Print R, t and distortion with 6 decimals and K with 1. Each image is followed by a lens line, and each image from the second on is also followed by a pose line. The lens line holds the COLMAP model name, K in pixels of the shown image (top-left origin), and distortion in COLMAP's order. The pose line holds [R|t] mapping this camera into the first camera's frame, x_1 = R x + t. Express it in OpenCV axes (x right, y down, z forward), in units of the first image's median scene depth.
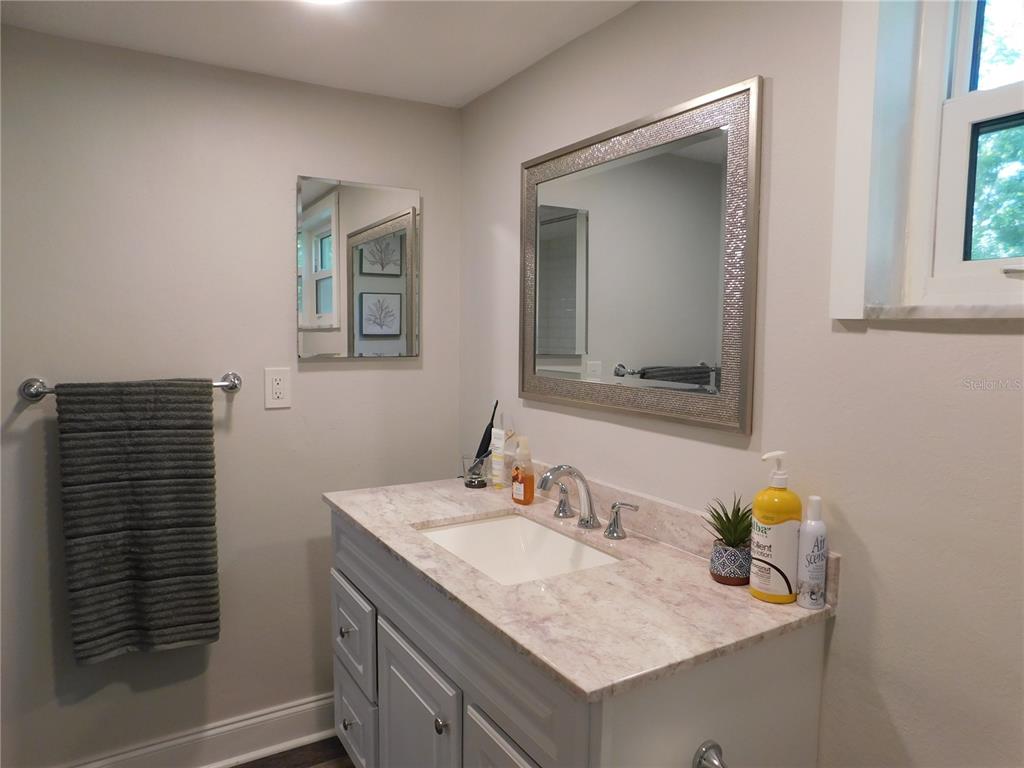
lens RADIAL K [[680.6, 0, 512.0], [0, 680.6, 384.0], [0, 0, 1]] dist [-0.063286, 0.054765]
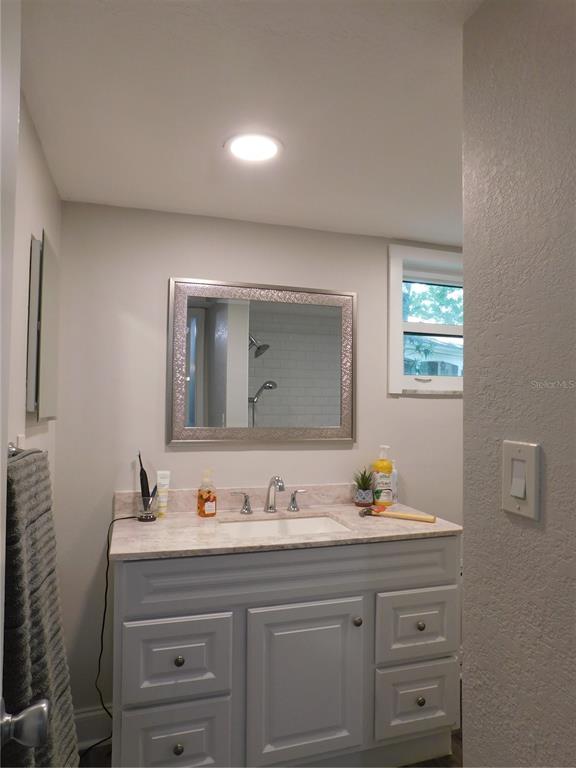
lens RADIAL K [[510.5, 0, 288.0], [0, 510.5, 384.0], [0, 0, 1]] dist [-0.063286, 0.054765]
pose [[0.247778, 0.027832, 0.968417, -1.374979], [0.069290, 0.996518, -0.046368, -0.058137], [-0.966336, 0.078590, 0.244987, 0.769024]]
